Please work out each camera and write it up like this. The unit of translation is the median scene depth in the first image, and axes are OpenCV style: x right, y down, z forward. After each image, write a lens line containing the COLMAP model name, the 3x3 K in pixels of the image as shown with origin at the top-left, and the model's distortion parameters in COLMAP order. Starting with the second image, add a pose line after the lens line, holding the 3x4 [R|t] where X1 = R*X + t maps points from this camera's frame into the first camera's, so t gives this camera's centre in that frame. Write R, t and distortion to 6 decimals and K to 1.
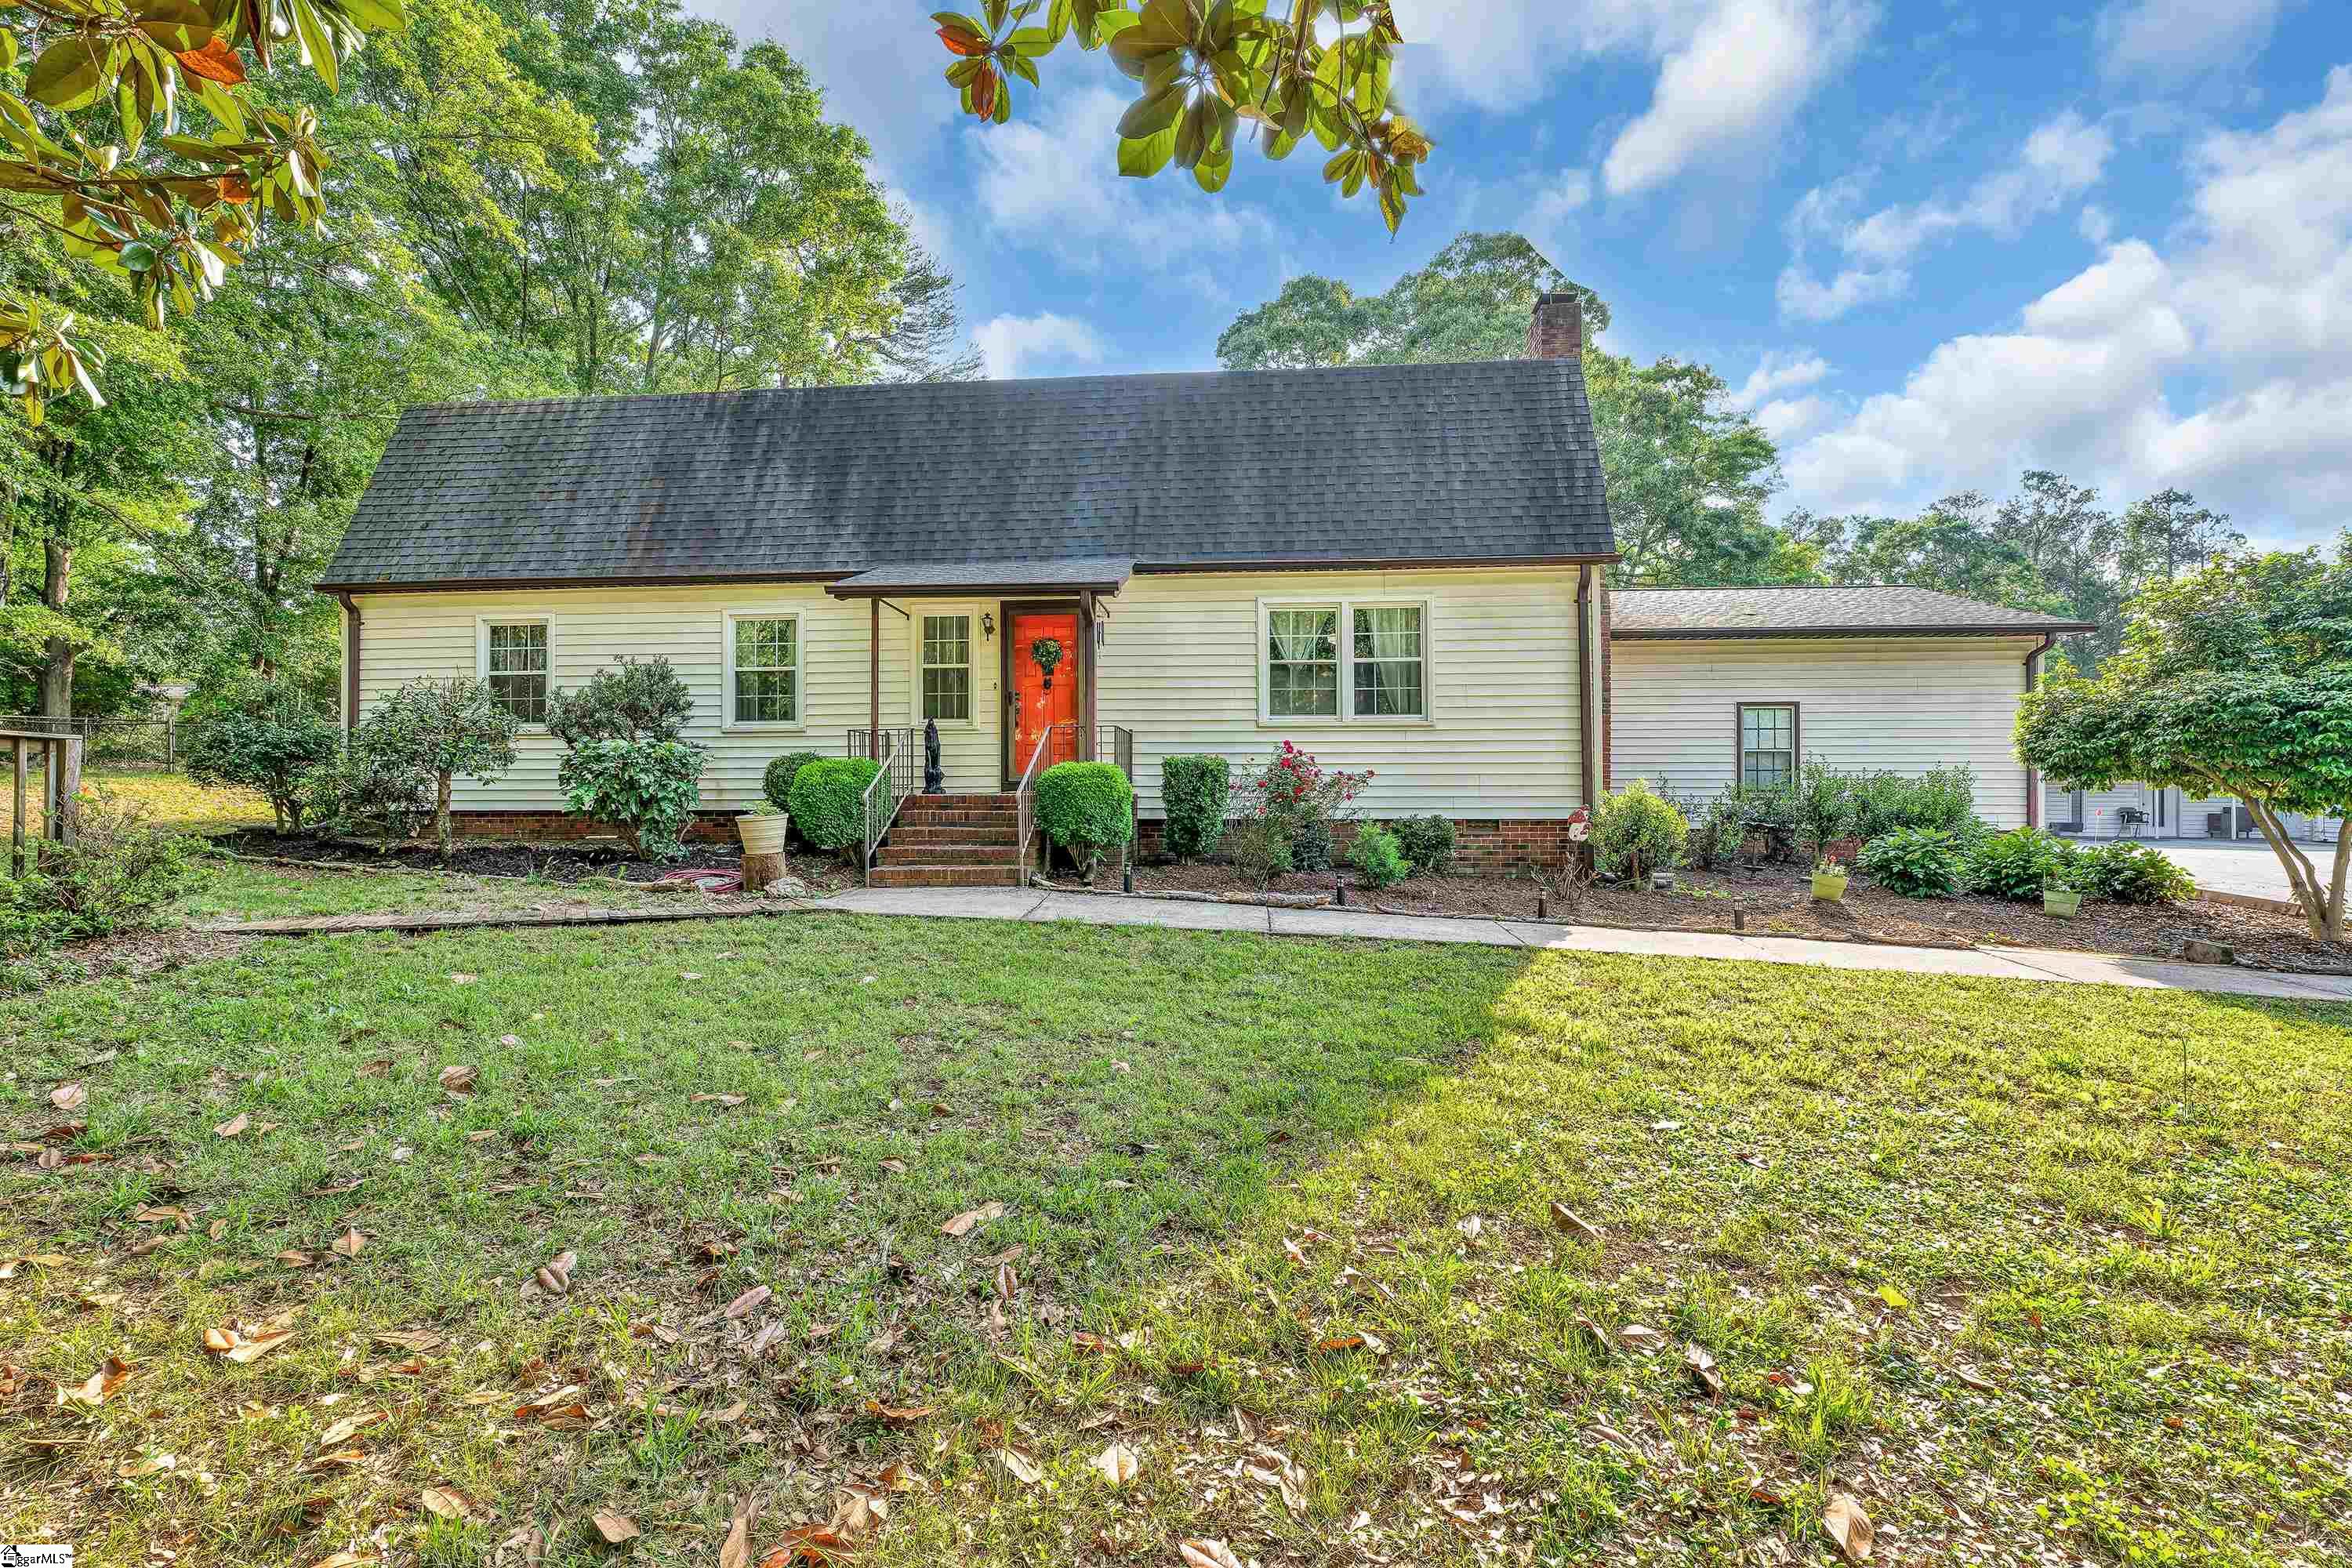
lens RADIAL K [[1124.1, 0, 1177.7], [0, 1124.1, 770.3], [0, 0, 1]] dist [0.023558, -0.001970]
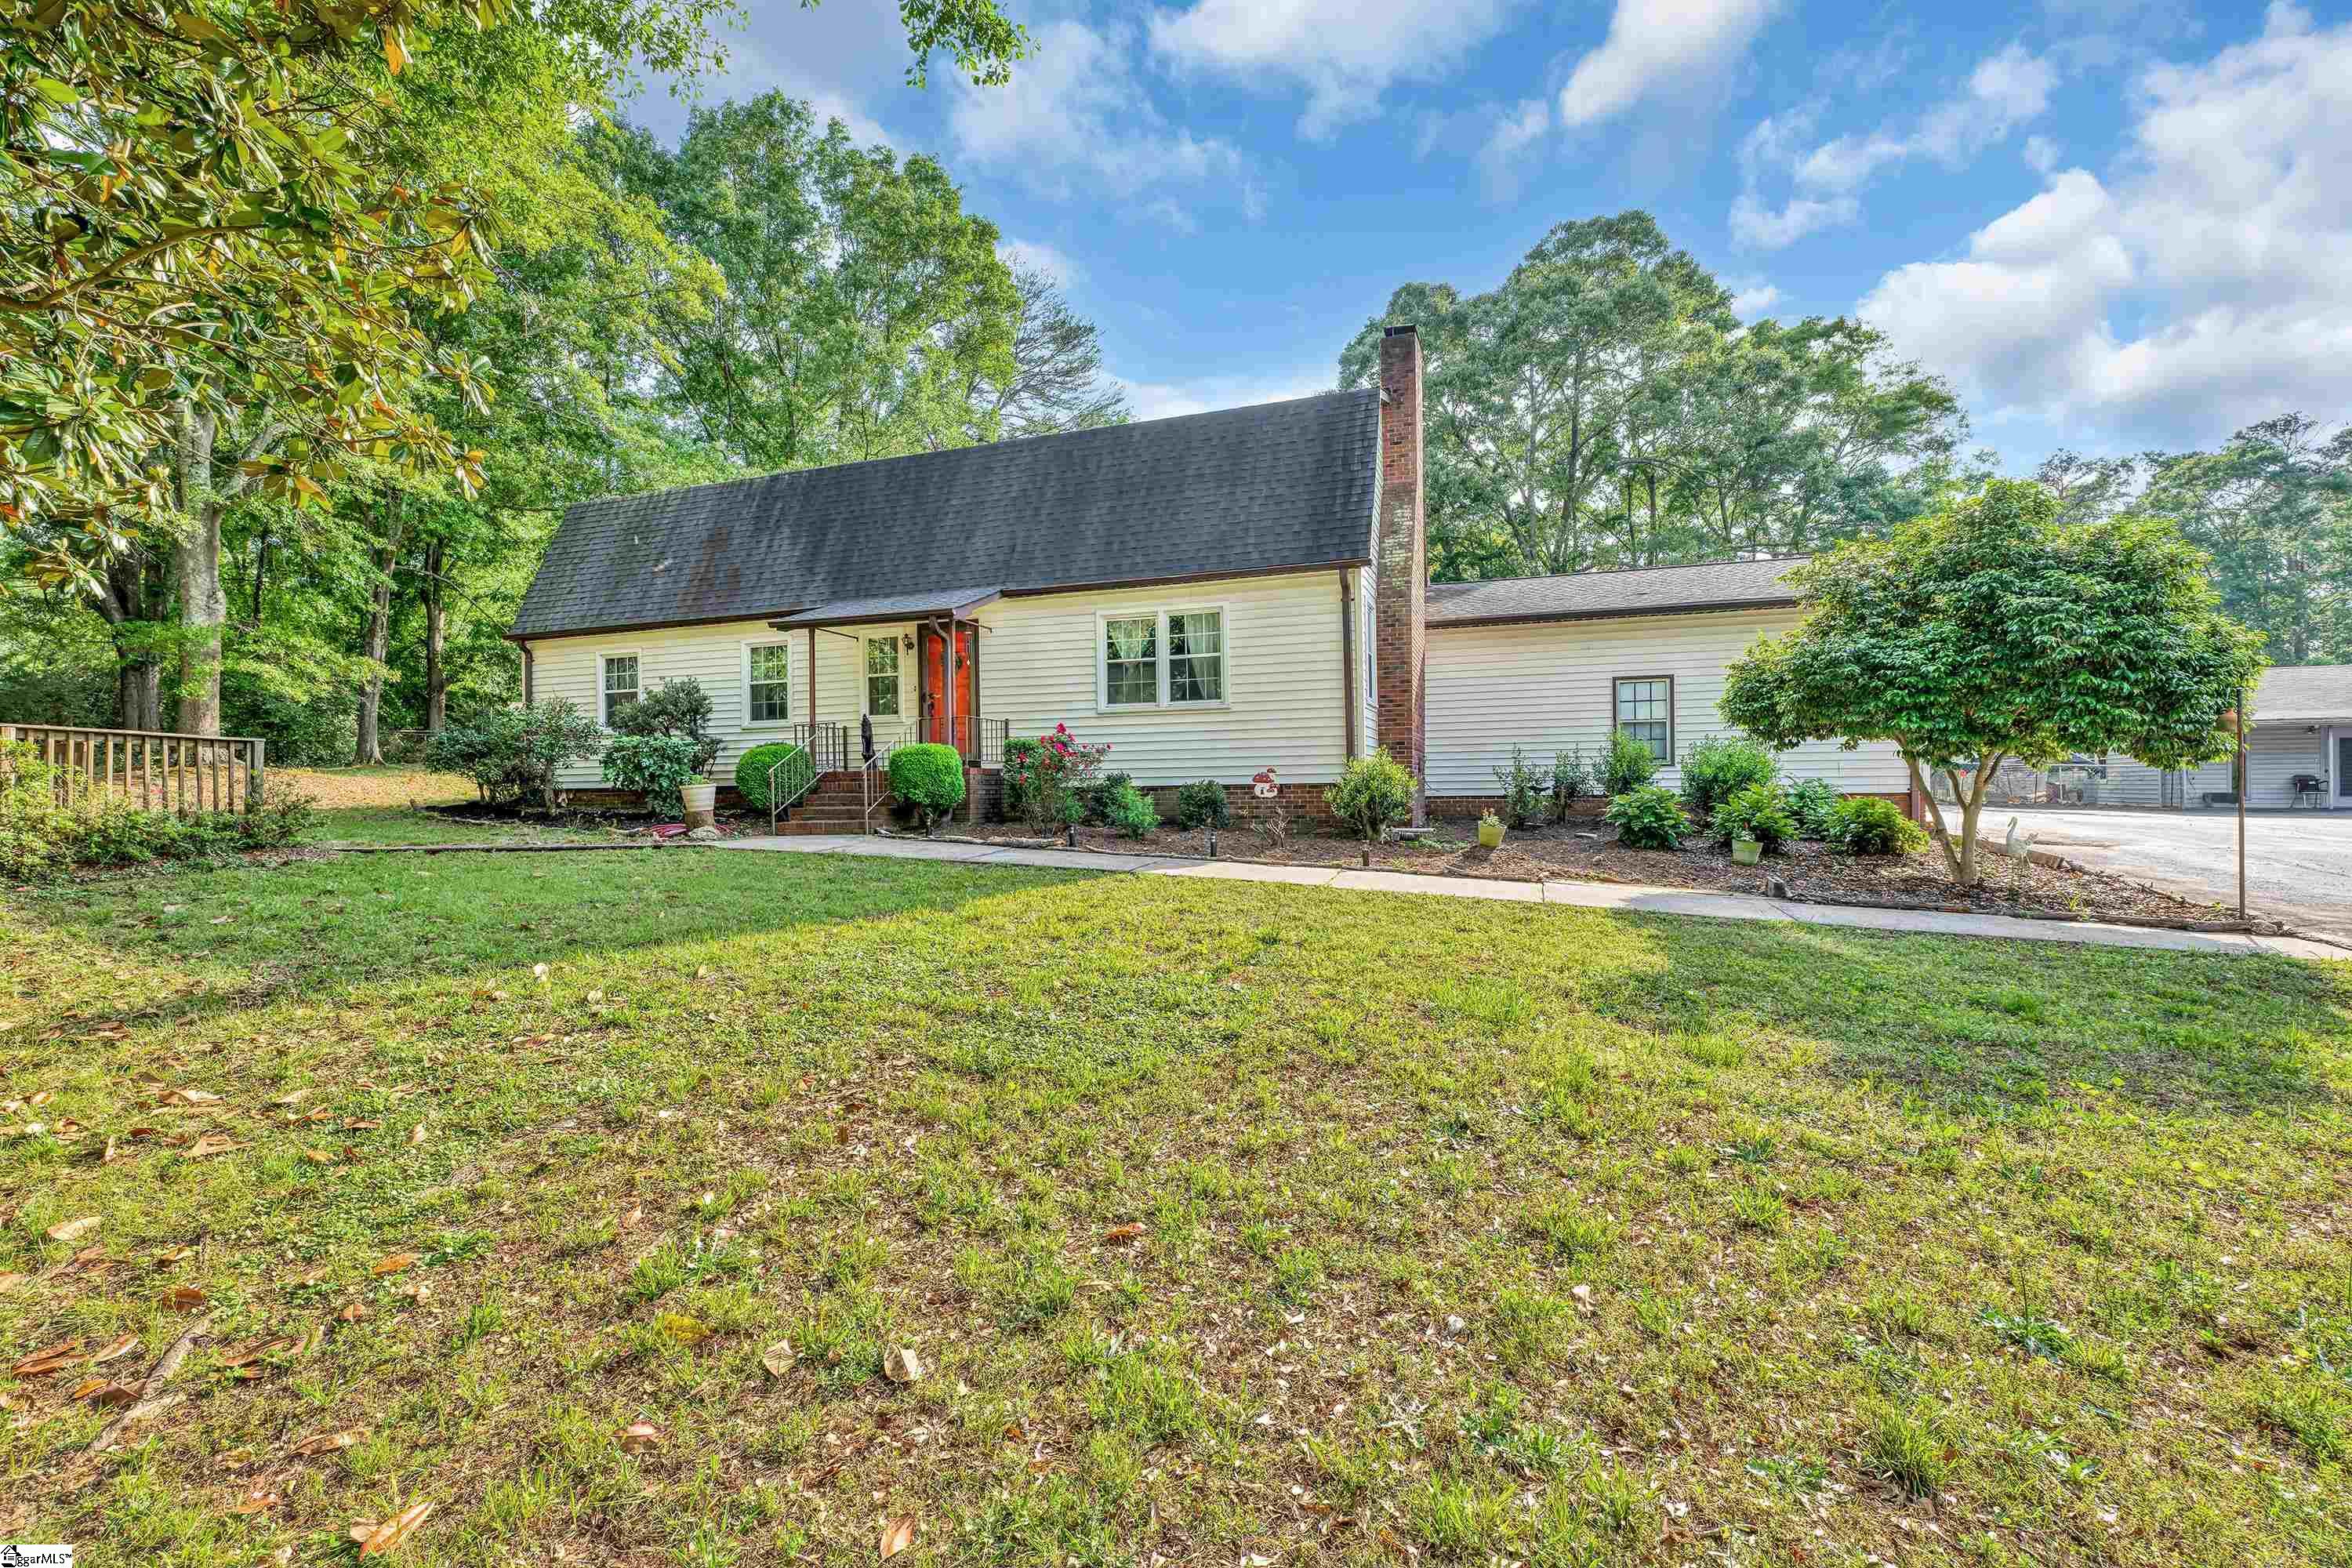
lens RADIAL K [[1124.1, 0, 1182.9], [0, 1124.1, 786.5], [0, 0, 1]] dist [0.023558, -0.001970]
pose [[0.958715, -0.012555, -0.284092, 0.509558], [0.018231, 0.999683, 0.017344, 0.021721], [0.283784, -0.021807, 0.958640, -0.169960]]
